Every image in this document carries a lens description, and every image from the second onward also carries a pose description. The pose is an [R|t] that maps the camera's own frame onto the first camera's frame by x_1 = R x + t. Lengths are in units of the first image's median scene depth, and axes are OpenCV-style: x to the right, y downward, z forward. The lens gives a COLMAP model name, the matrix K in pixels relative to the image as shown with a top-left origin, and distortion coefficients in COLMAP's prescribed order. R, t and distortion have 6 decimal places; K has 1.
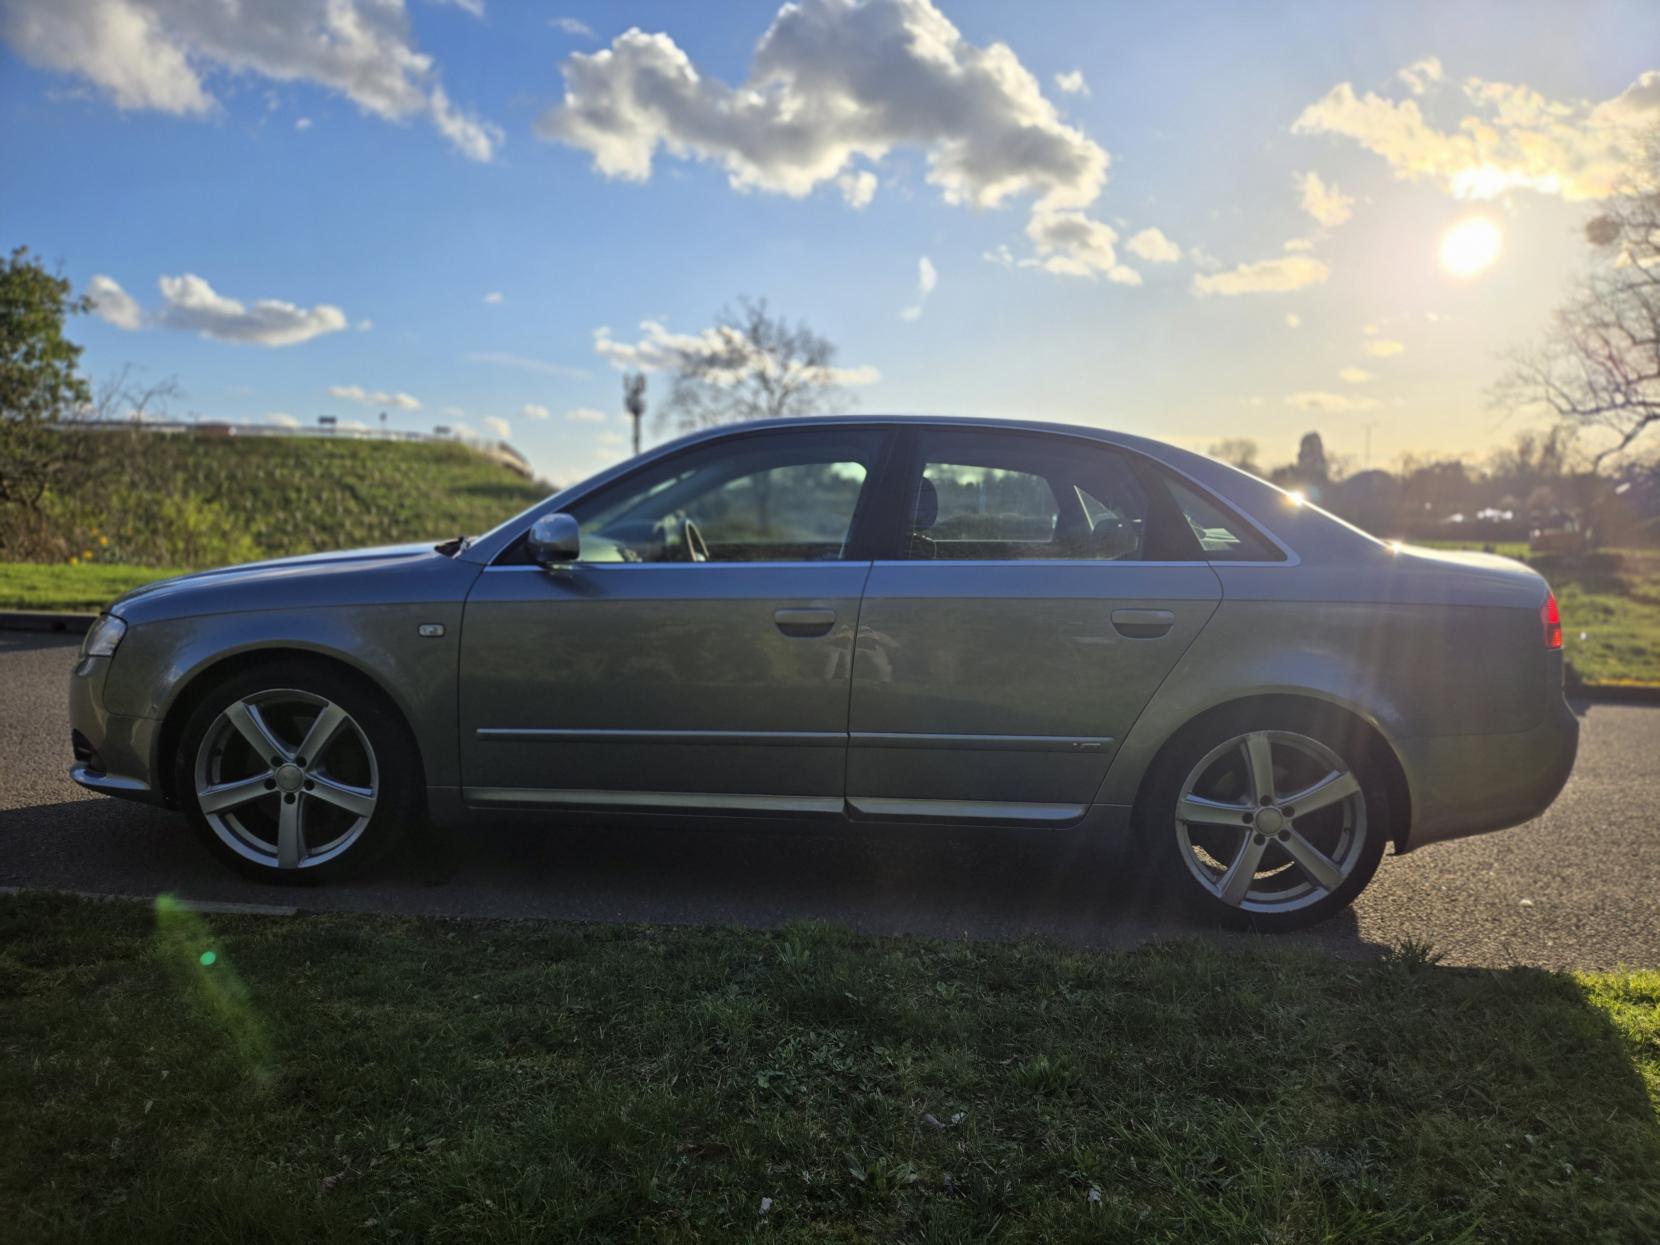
lens RADIAL K [[1131.8, 0, 830.0], [0, 1131.8, 622.5], [0, 0, 1]] dist [0.092304, -0.079719]
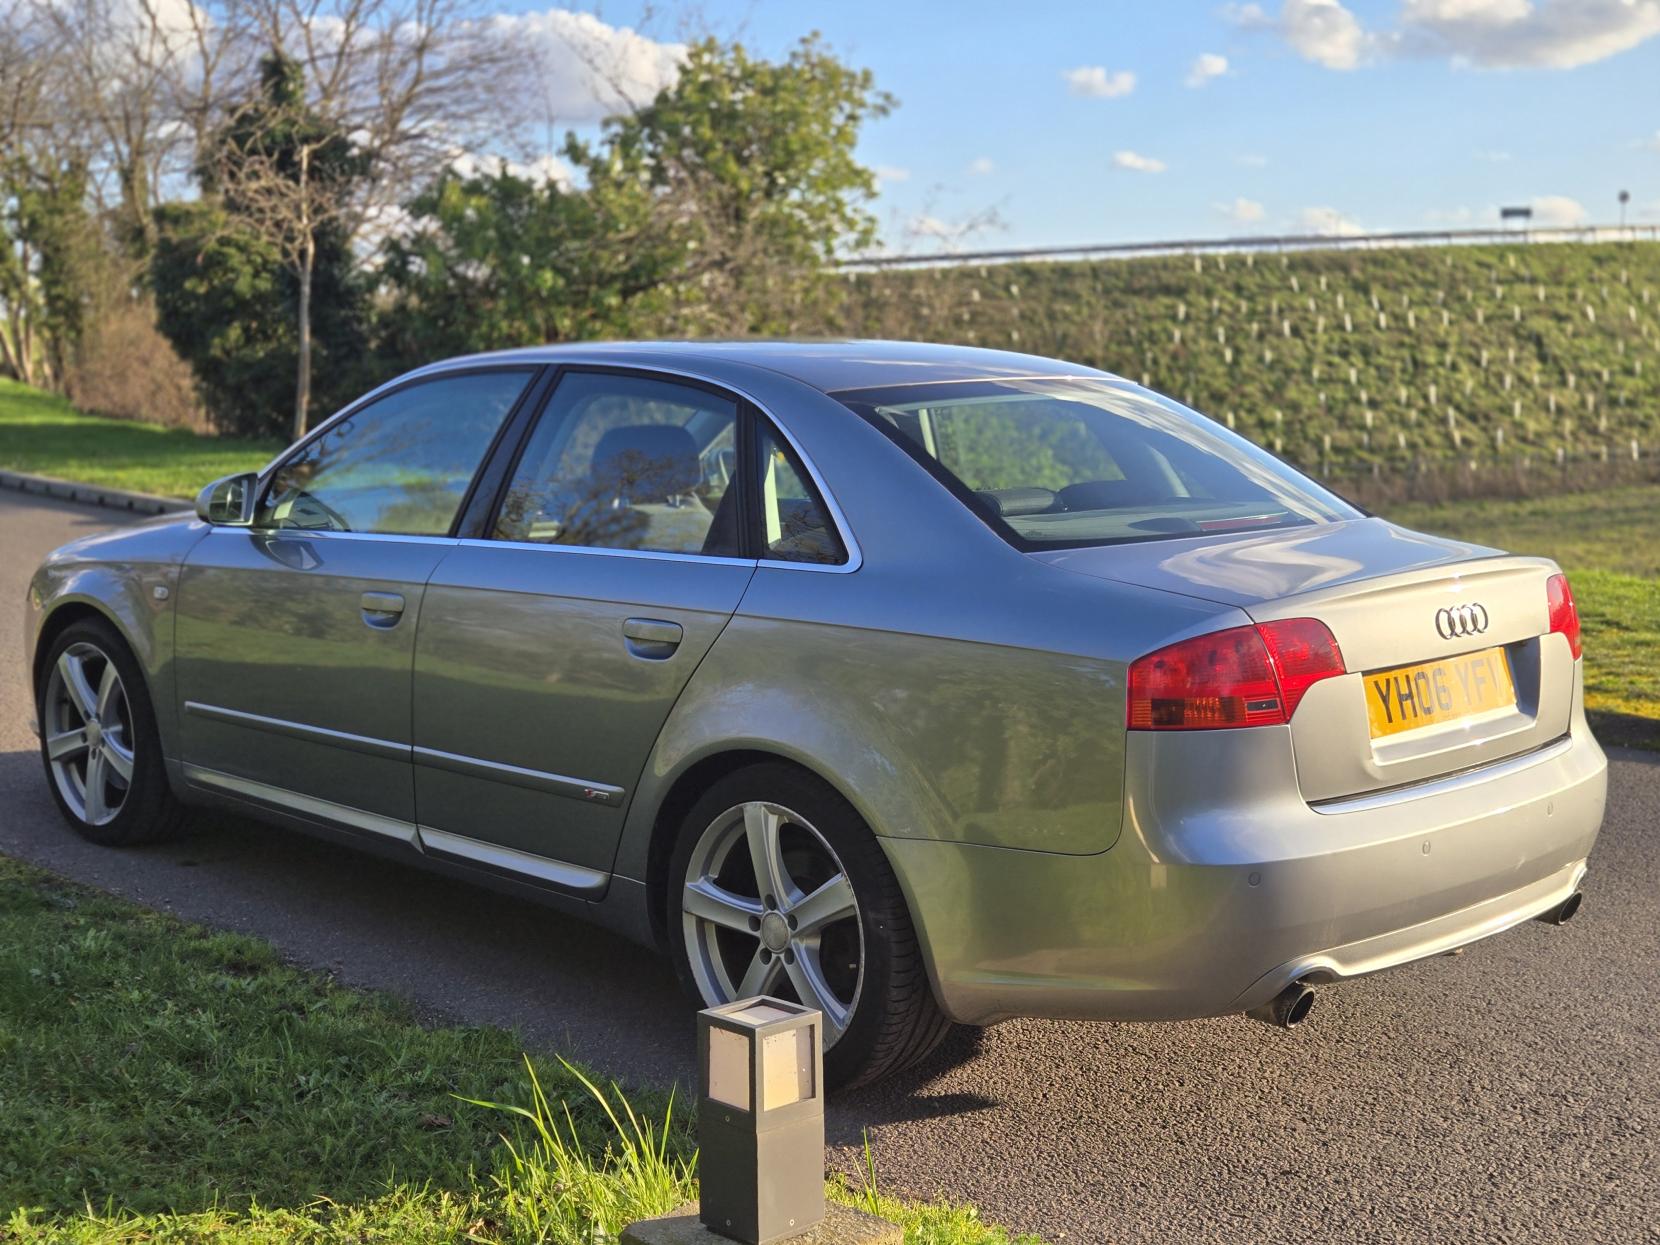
lens RADIAL K [[2257.0, 0, 777.4], [0, 2257.0, 625.8], [0, 0, 1]] dist [0.080561, -0.056956]
pose [[0.713934, 0.067095, -0.696991, 0.271079], [-0.057388, 0.997657, 0.037256, -0.013308], [0.697857, 0.013400, 0.716111, 0.001430]]
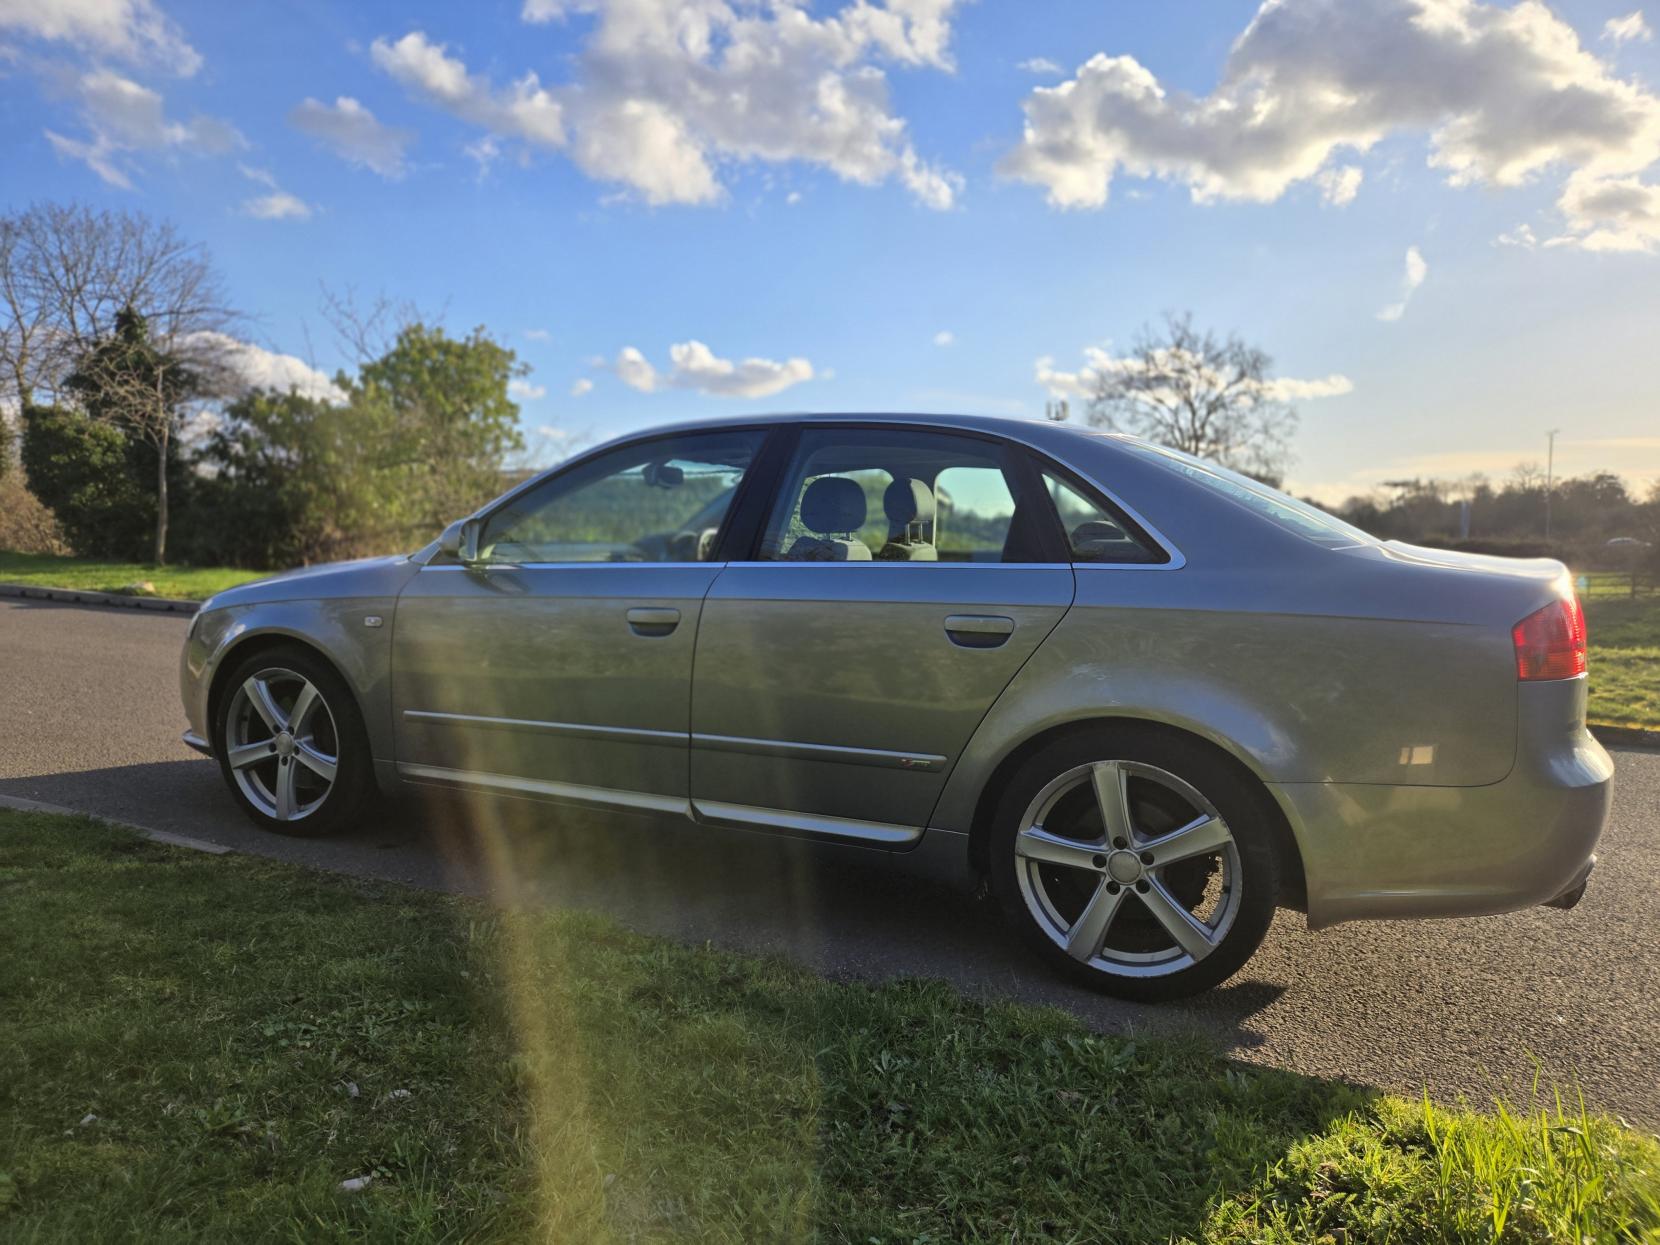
lens RADIAL K [[1120.1, 0, 798.0], [0, 1120.1, 636.8], [0, 0, 1]] dist [0.093628, -0.082121]
pose [[0.919036, 0.027697, -0.393198, 0.098515], [-0.032148, 0.999472, -0.004738, 0.002791], [0.392860, 0.016995, 0.919441, 0.026109]]
